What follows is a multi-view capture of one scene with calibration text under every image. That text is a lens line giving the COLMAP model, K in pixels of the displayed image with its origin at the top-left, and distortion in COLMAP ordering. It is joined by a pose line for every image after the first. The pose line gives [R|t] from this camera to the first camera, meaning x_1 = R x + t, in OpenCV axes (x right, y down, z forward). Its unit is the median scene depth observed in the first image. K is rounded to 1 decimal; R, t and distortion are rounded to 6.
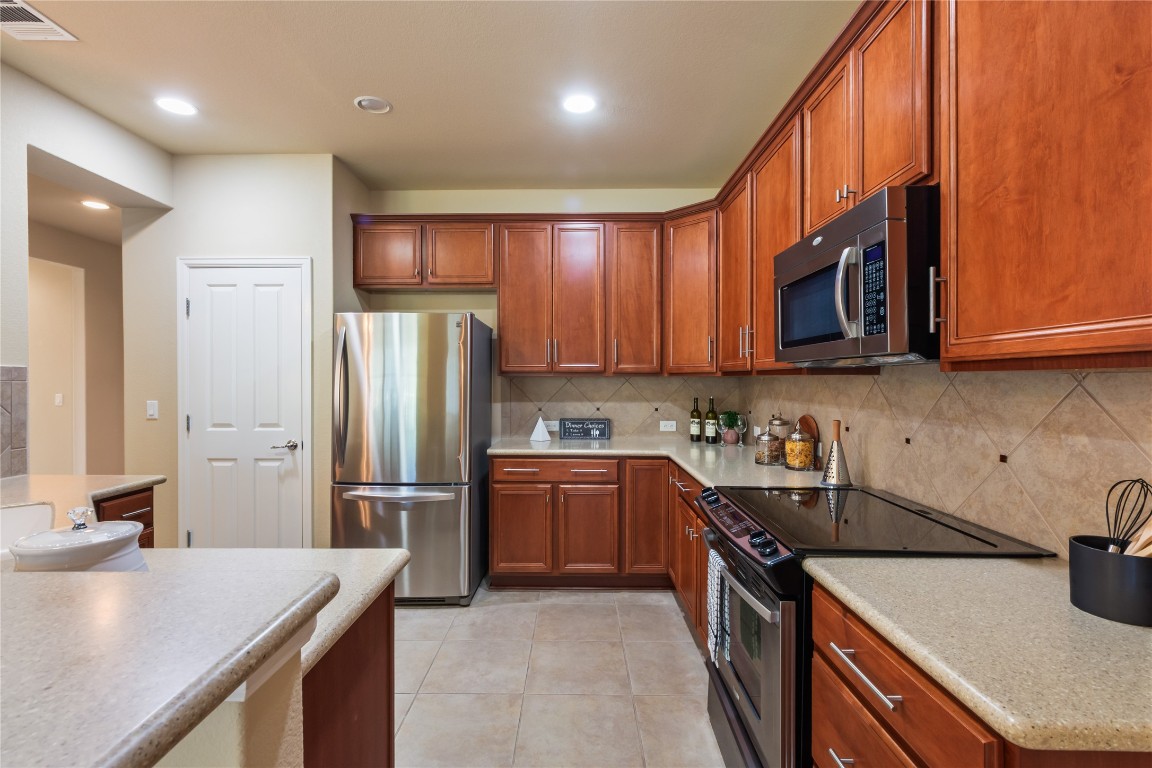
lens RADIAL K [[526.8, 0, 572.1], [0, 526.8, 383.6], [0, 0, 1]] dist [0.012016, 0.000628]
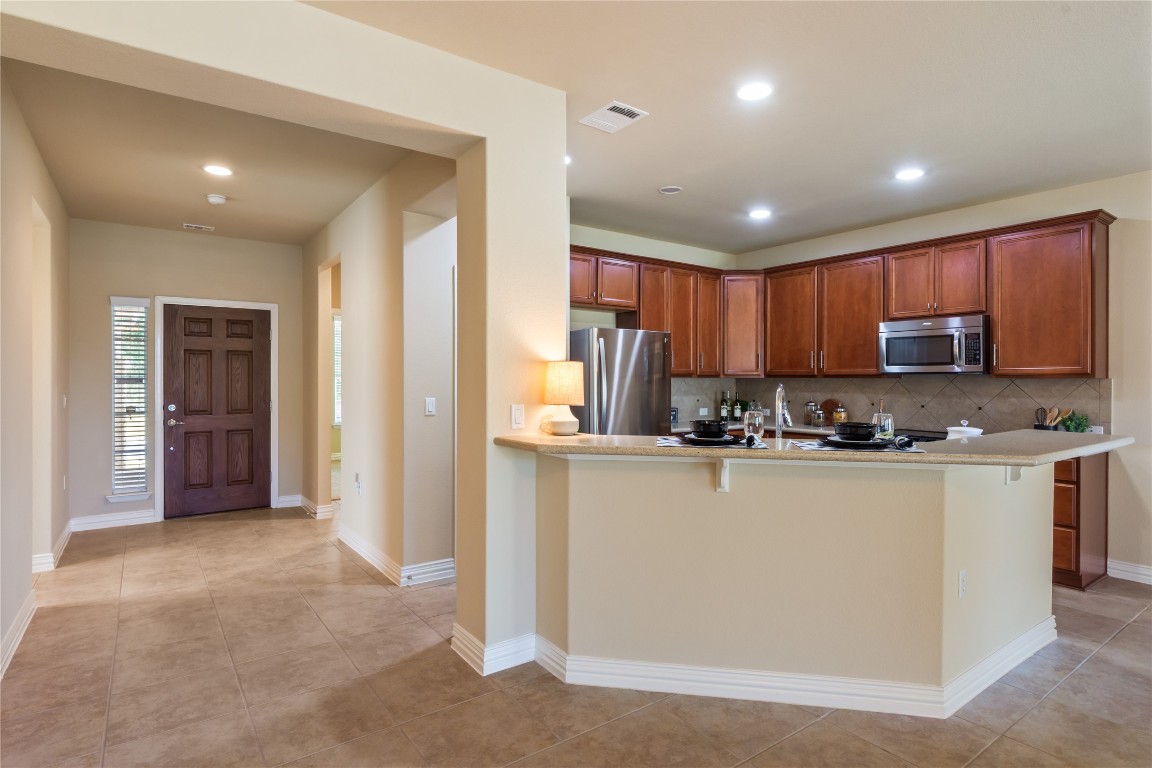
lens RADIAL K [[593.8, 0, 571.9], [0, 593.8, 382.7], [0, 0, 1]] dist [0.005780, -0.000185]
pose [[0.812909, -0.000304, 0.582390, -2.420262], [0.000472, 1.000000, -0.000136, 0.002190], [-0.582390, 0.000385, 0.812909, -0.276651]]
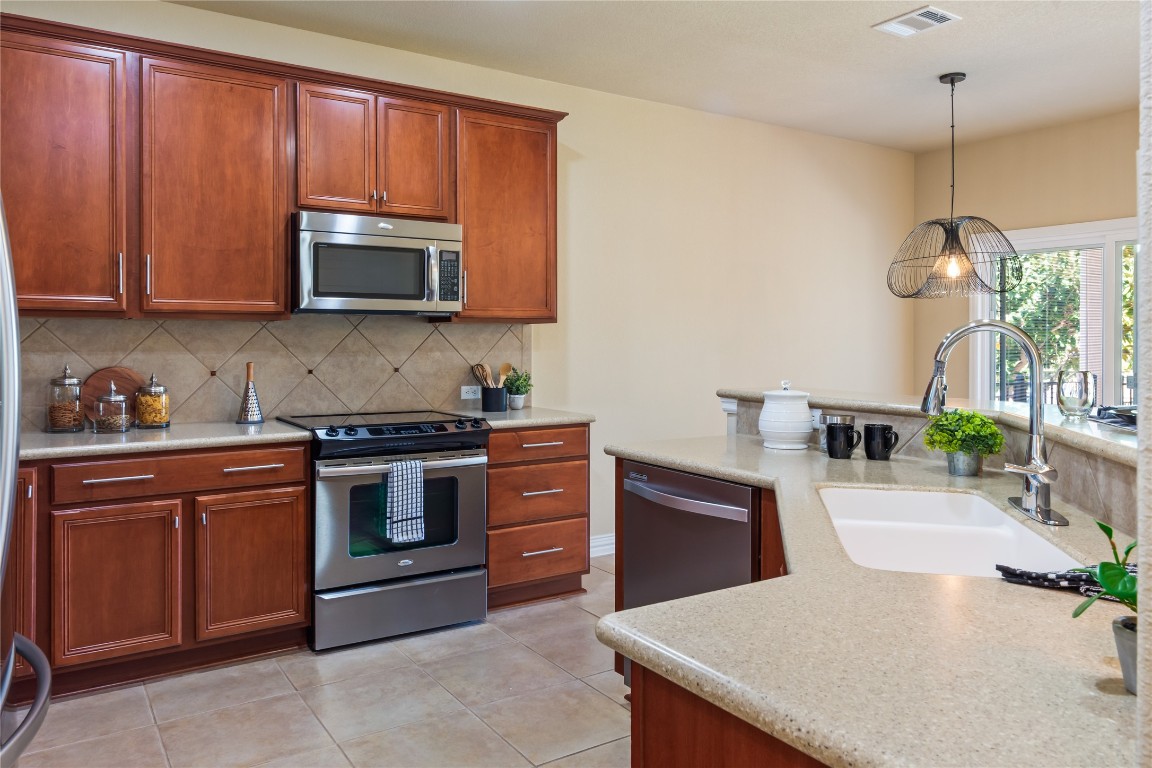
lens RADIAL K [[820.9, 0, 568.0], [0, 820.9, 341.8], [0, 0, 1]] dist [-0.006686, -0.001518]
pose [[-0.548433, -0.005360, 0.836177, -1.583902], [0.004731, 0.999944, 0.009513, 0.018374], [-0.836181, 0.009174, -0.548376, 1.748179]]
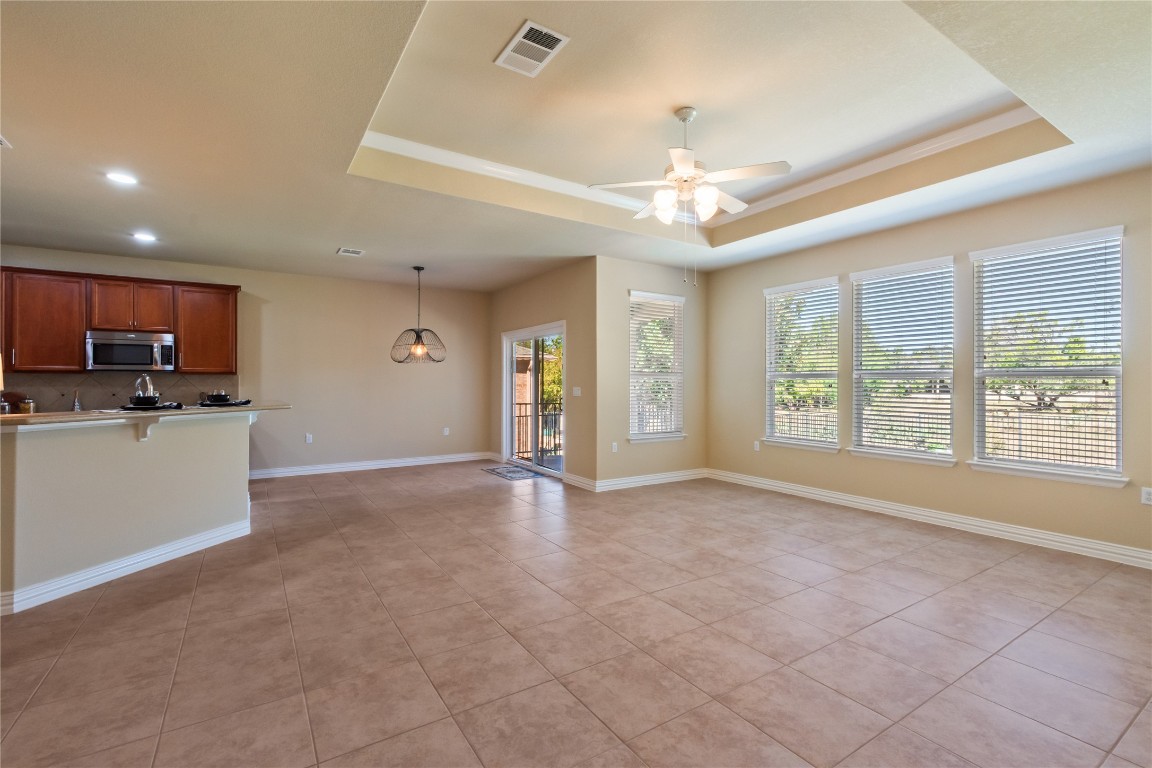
lens RADIAL K [[526.8, 0, 572.5], [0, 526.8, 383.3], [0, 0, 1]] dist [0.012016, 0.000628]
pose [[-0.539901, 0.002440, 0.841725, -4.001048], [0.008804, 0.999957, 0.002749, 0.059828], [-0.841682, 0.008895, -0.539900, 0.433138]]
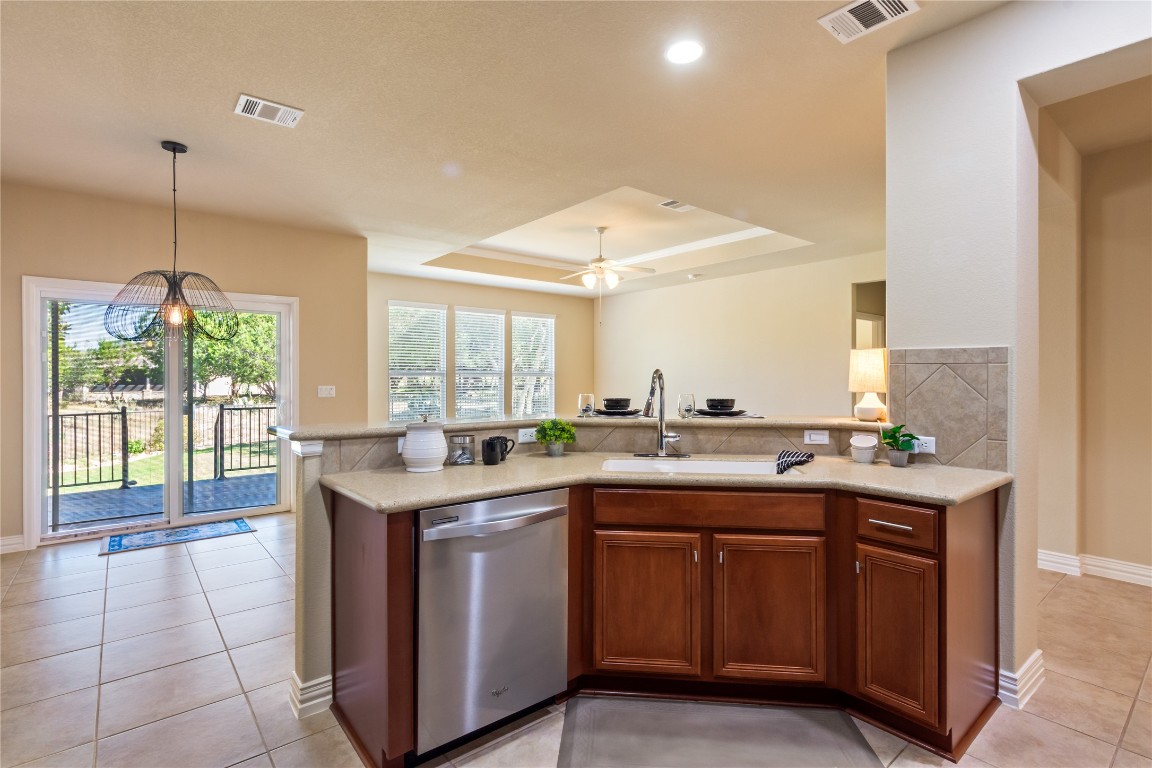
lens RADIAL K [[543.7, 0, 575.4], [0, 543.7, 385.2], [0, 0, 1]] dist [0.001105, 0.000214]
pose [[-0.767975, 0.005416, -0.640456, 0.090109], [-0.009238, 0.999767, 0.019531, 0.026734], [0.640413, 0.020916, -0.767746, 1.672702]]
